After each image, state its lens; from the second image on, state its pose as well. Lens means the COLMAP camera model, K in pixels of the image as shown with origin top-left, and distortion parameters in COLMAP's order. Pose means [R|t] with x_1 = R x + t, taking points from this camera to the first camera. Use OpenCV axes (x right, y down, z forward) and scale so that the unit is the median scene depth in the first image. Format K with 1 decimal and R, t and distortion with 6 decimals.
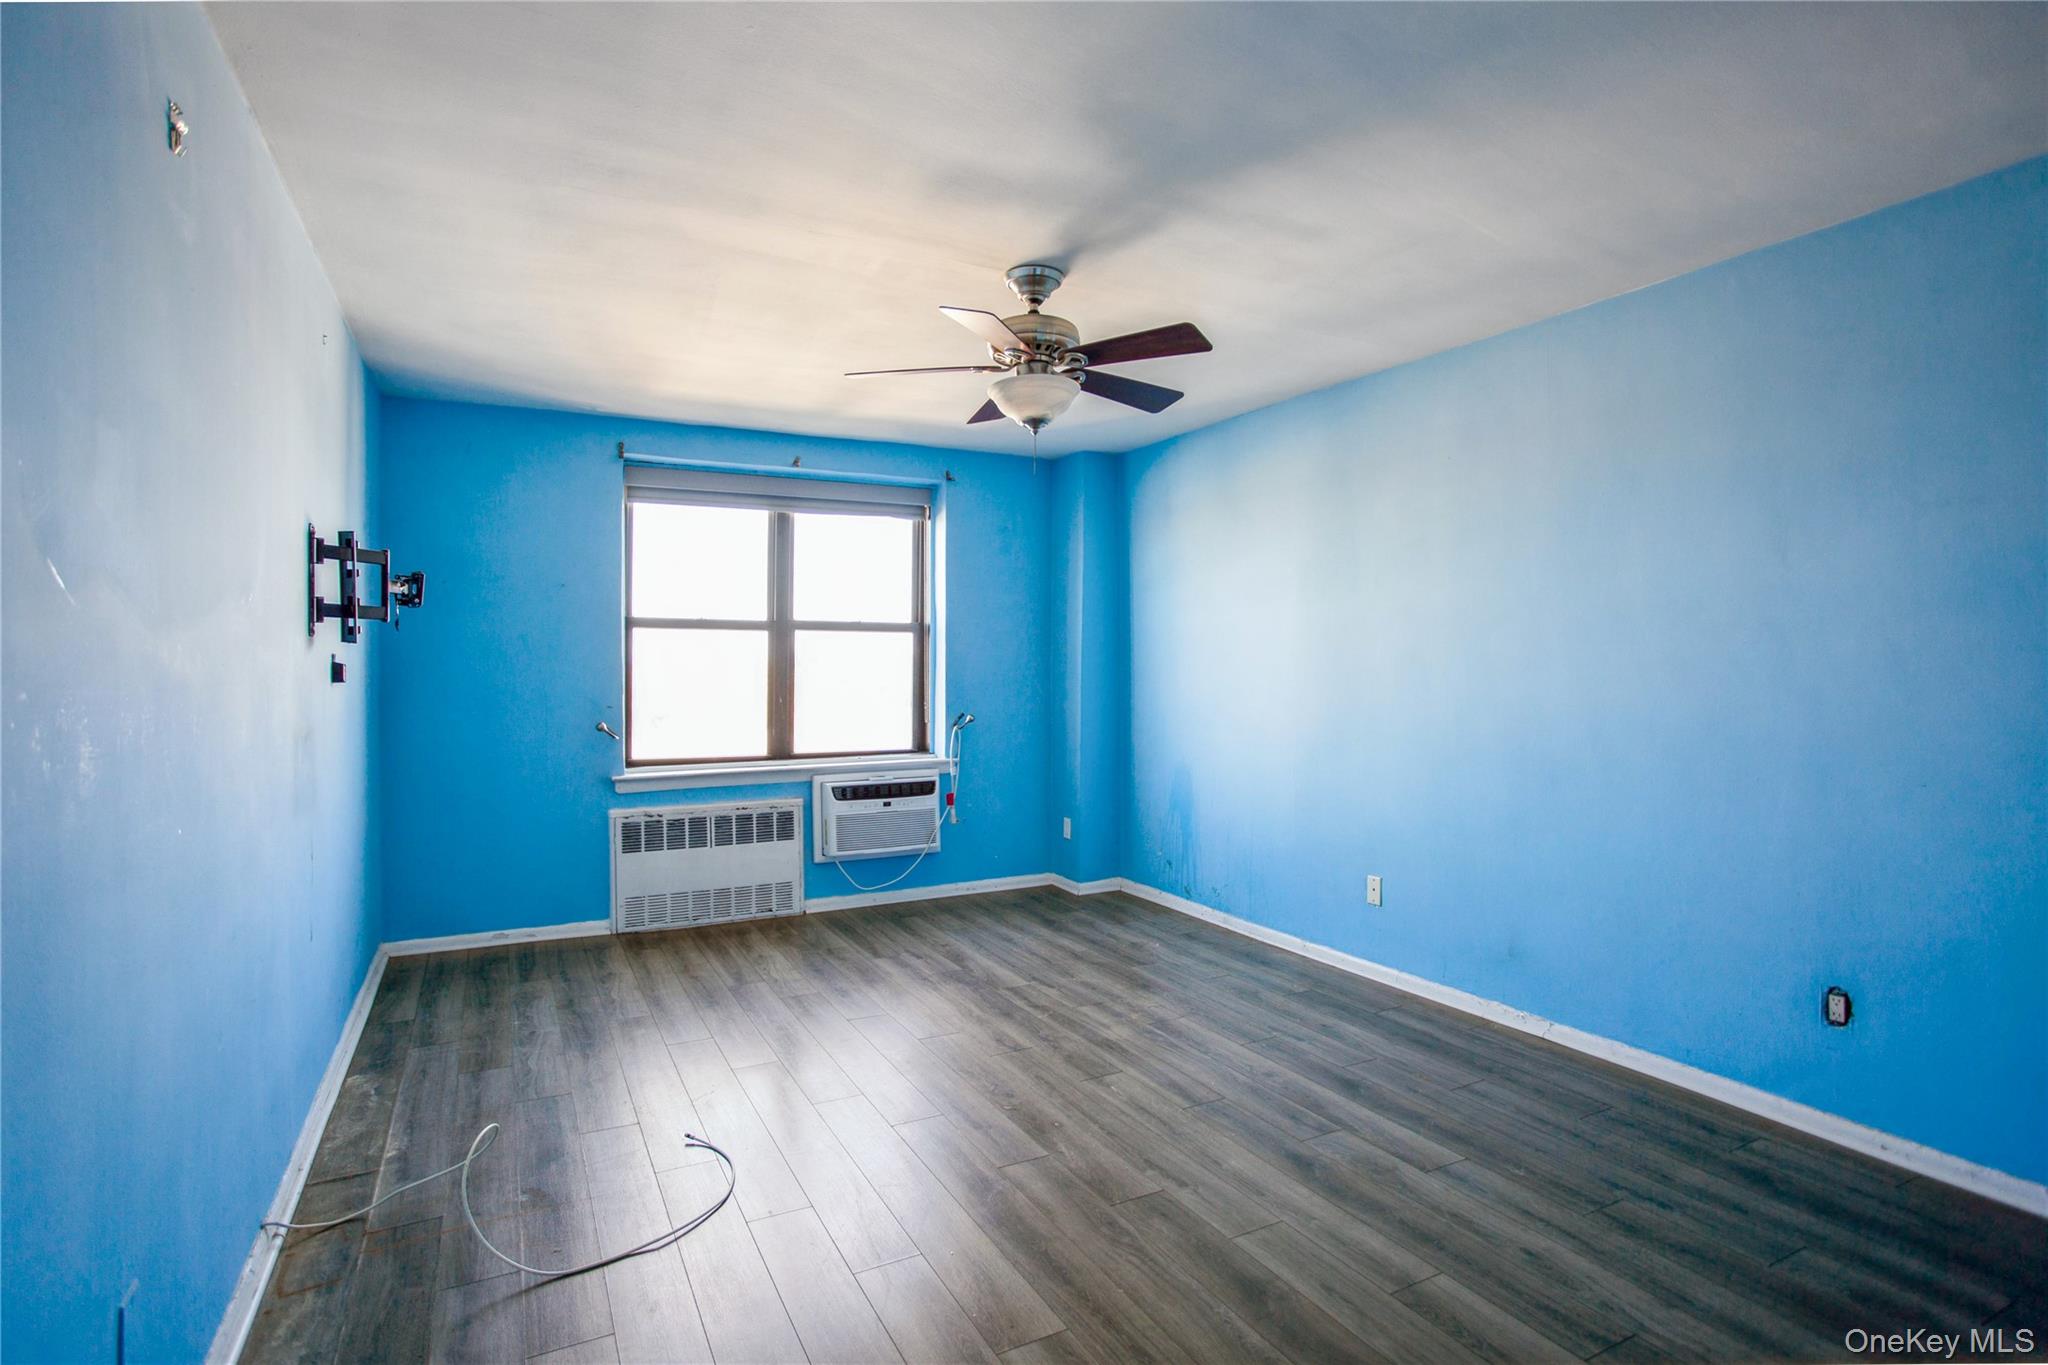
lens RADIAL K [[1010.5, 0, 1027.9], [0, 1010.5, 663.8], [0, 0, 1]] dist [-0.061947, 0.026554]
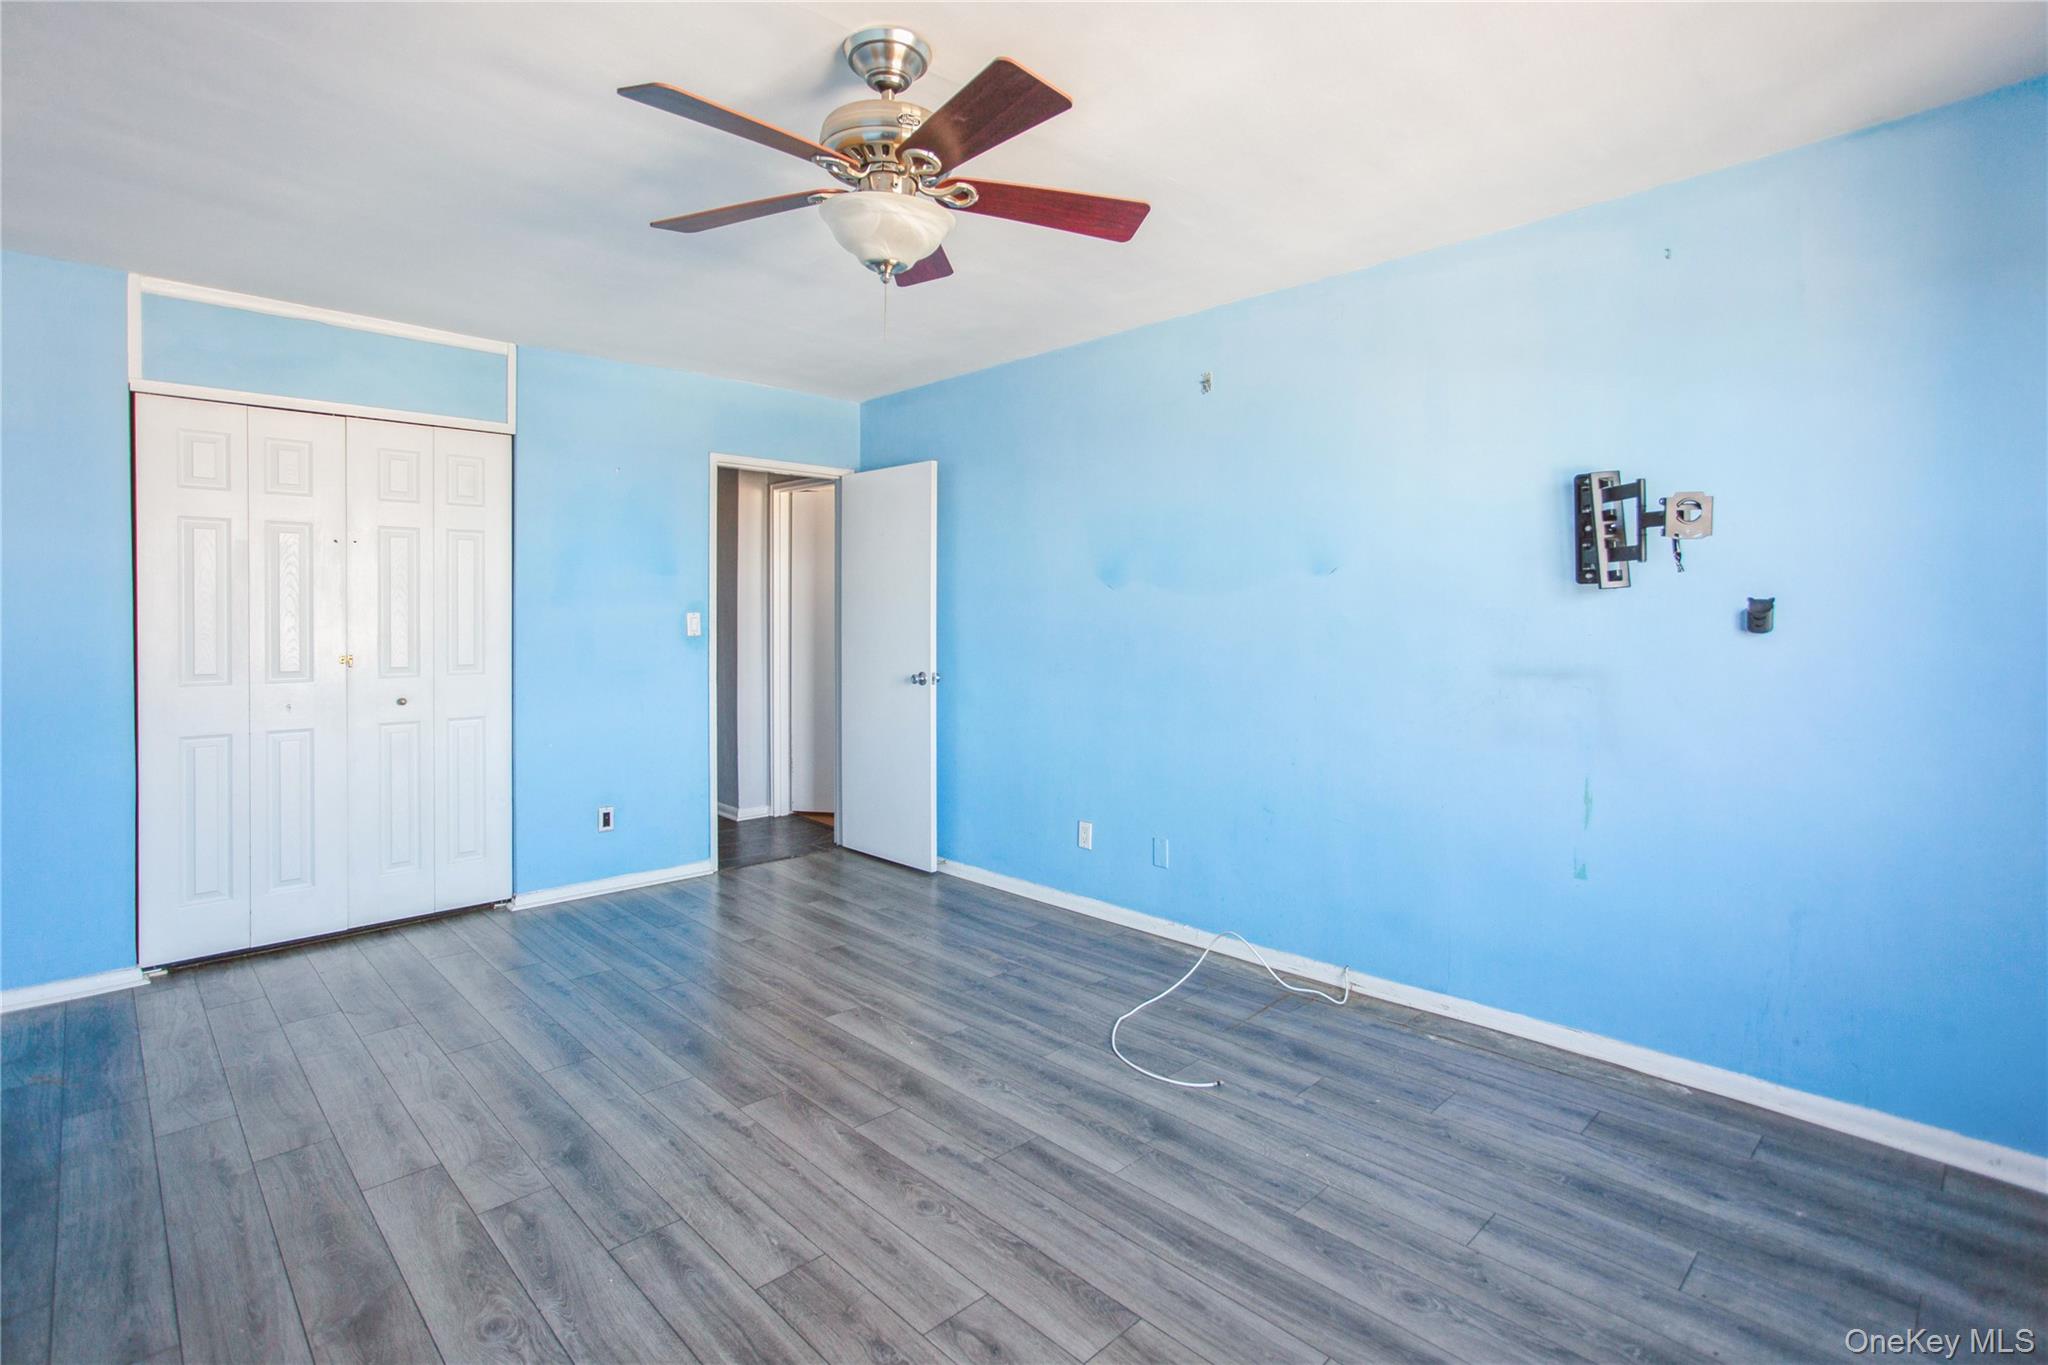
lens RADIAL K [[1010.5, 0, 1027.9], [0, 1010.5, 663.8], [0, 0, 1]] dist [-0.061947, 0.026554]
pose [[-0.962543, 0.012571, -0.270839, 0.106896], [0.000124, 0.998945, 0.045924, 0.006532], [0.271130, 0.044170, -0.961529, 1.834800]]
